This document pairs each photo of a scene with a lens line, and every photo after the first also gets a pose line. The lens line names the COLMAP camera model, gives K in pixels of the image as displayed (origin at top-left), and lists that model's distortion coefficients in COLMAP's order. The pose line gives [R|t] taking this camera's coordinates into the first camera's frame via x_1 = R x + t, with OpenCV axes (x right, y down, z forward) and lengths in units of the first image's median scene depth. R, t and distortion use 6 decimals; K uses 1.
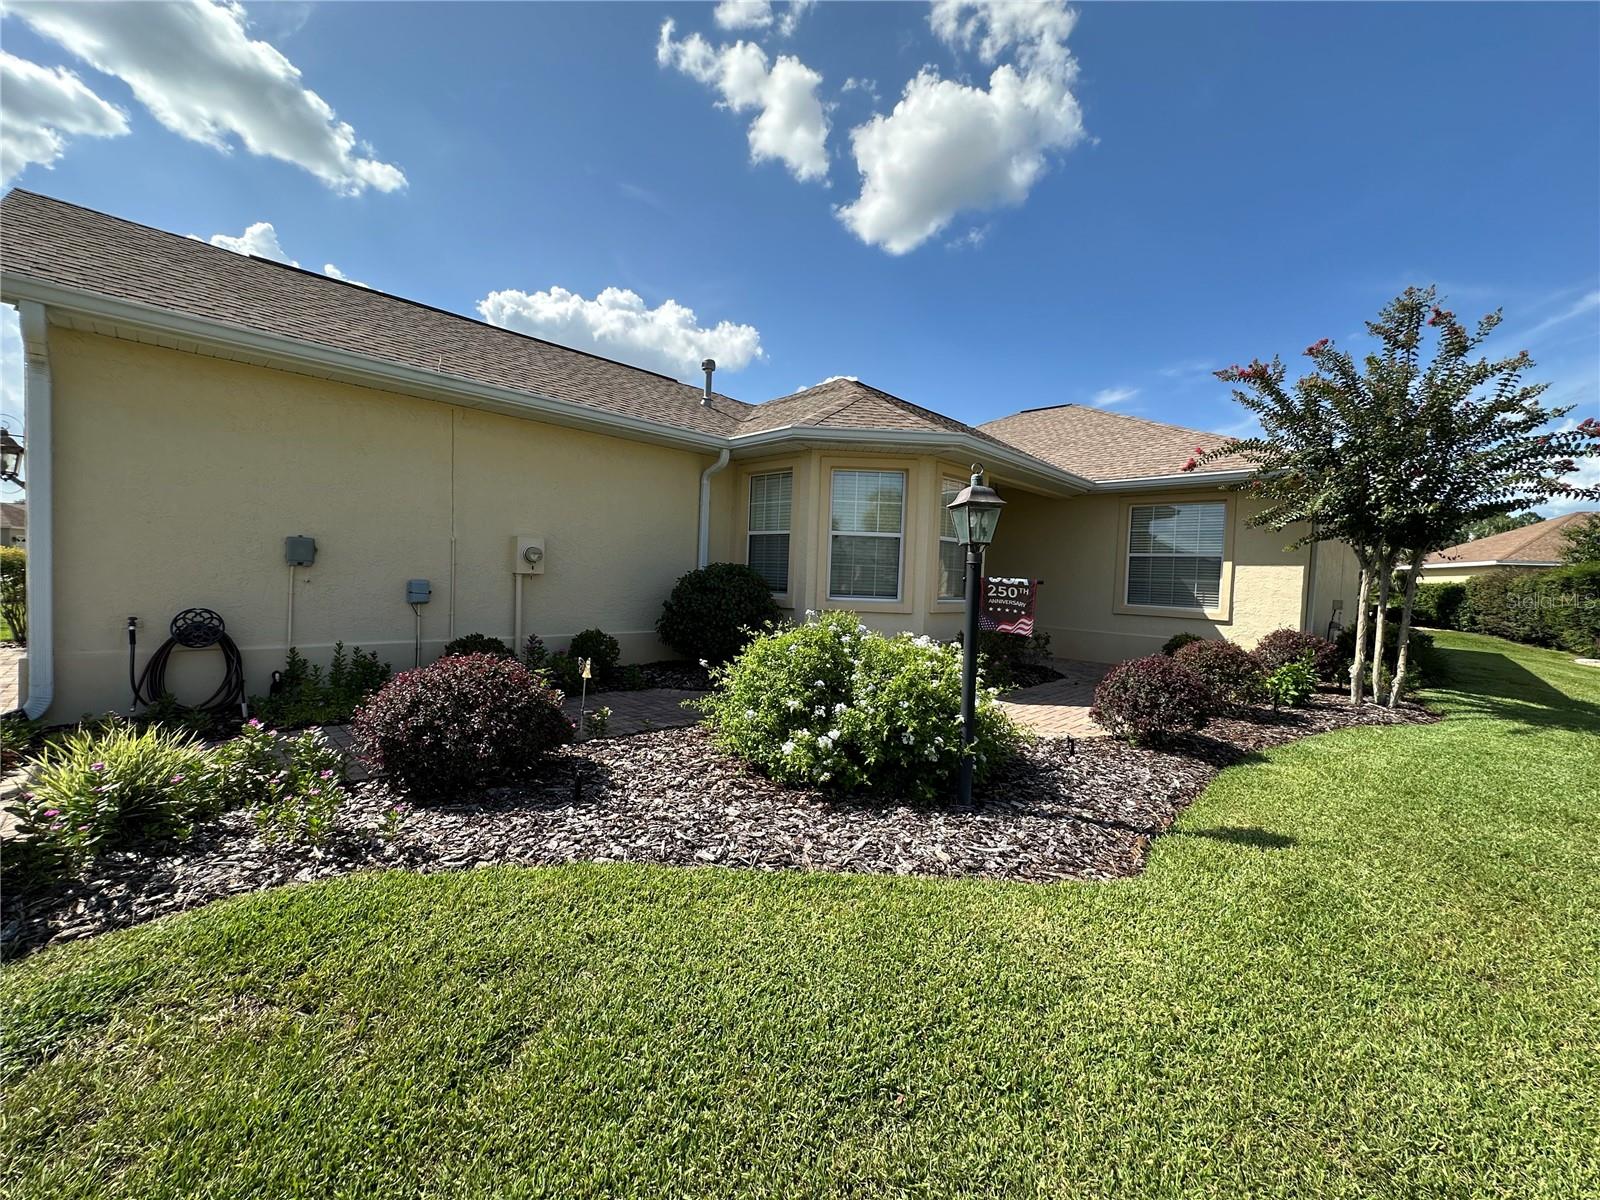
lens RADIAL K [[647.2, 0, 800.0], [0, 647.2, 600.0], [0, 0, 1]] dist [-0.004447, -0.000198]
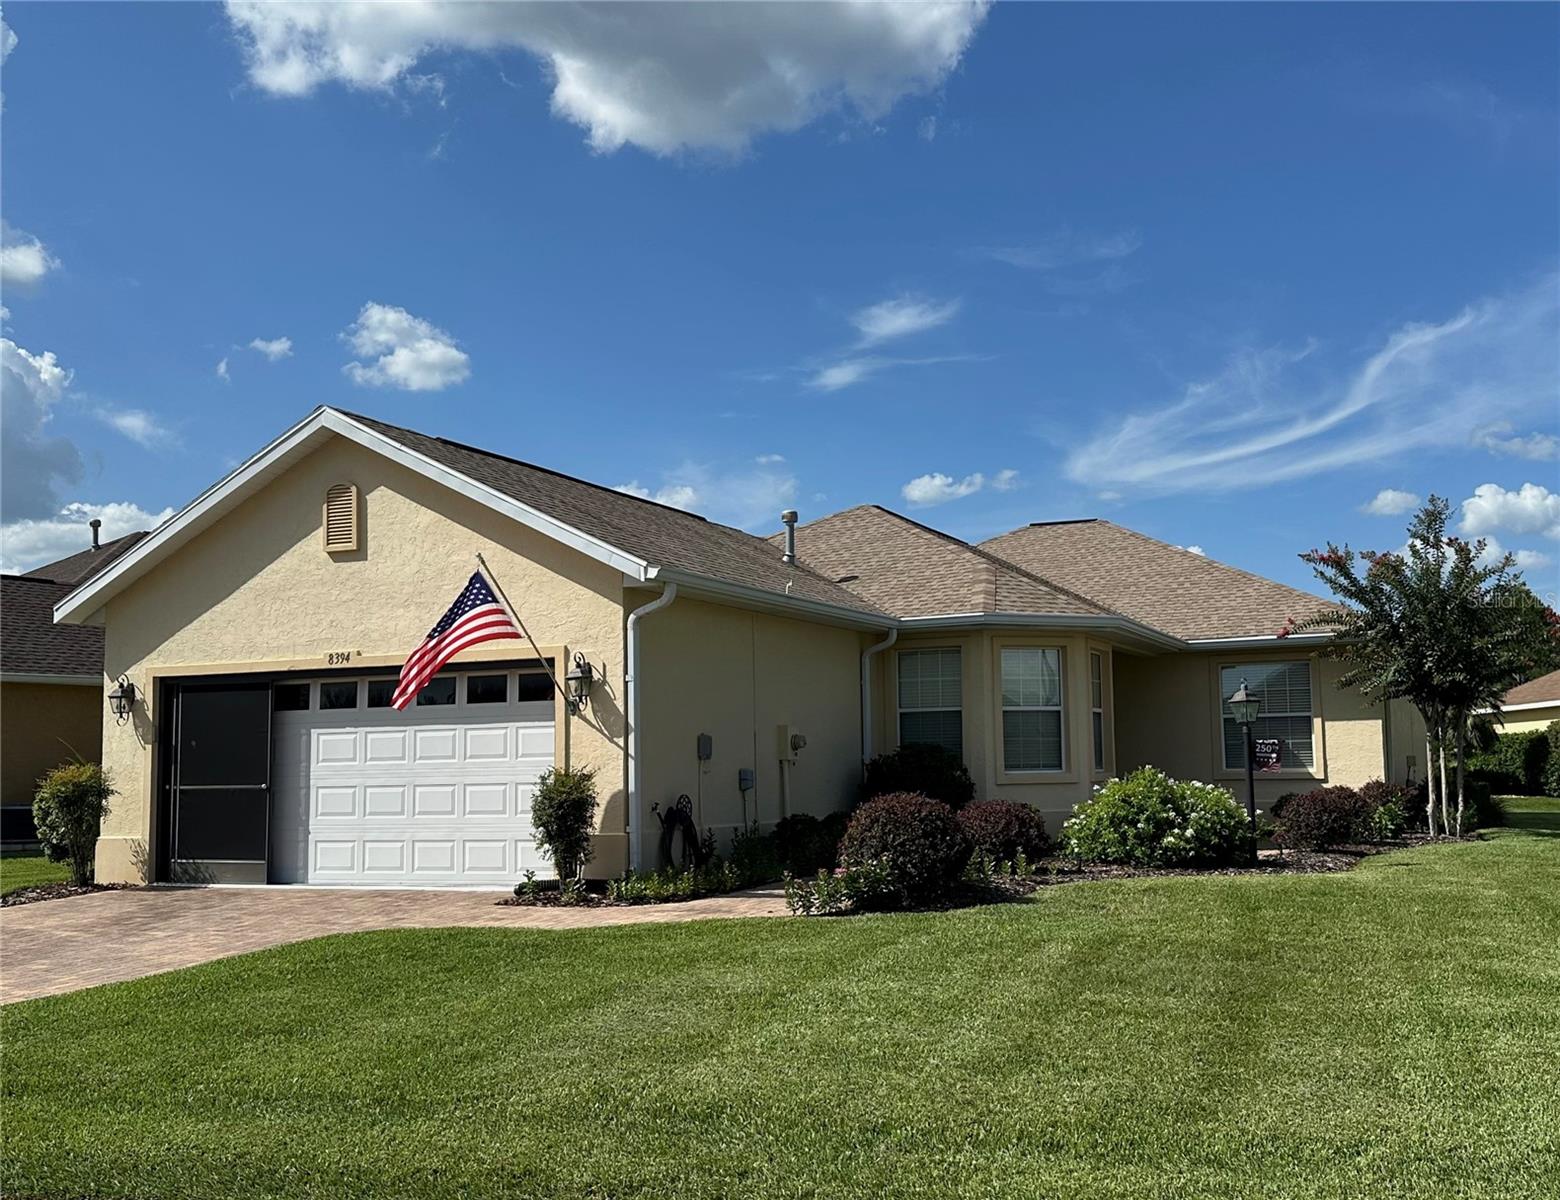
lens RADIAL K [[1830.3, 0, 780.0], [0, 1830.3, 600.0], [0, 0, 1]] dist [0.103159, -0.017291]
pose [[0.929762, -0.016787, 0.367779, -1.357715], [0.064522, 0.990929, -0.117884, 0.046697], [-0.362464, 0.133334, 0.922411, -1.597560]]
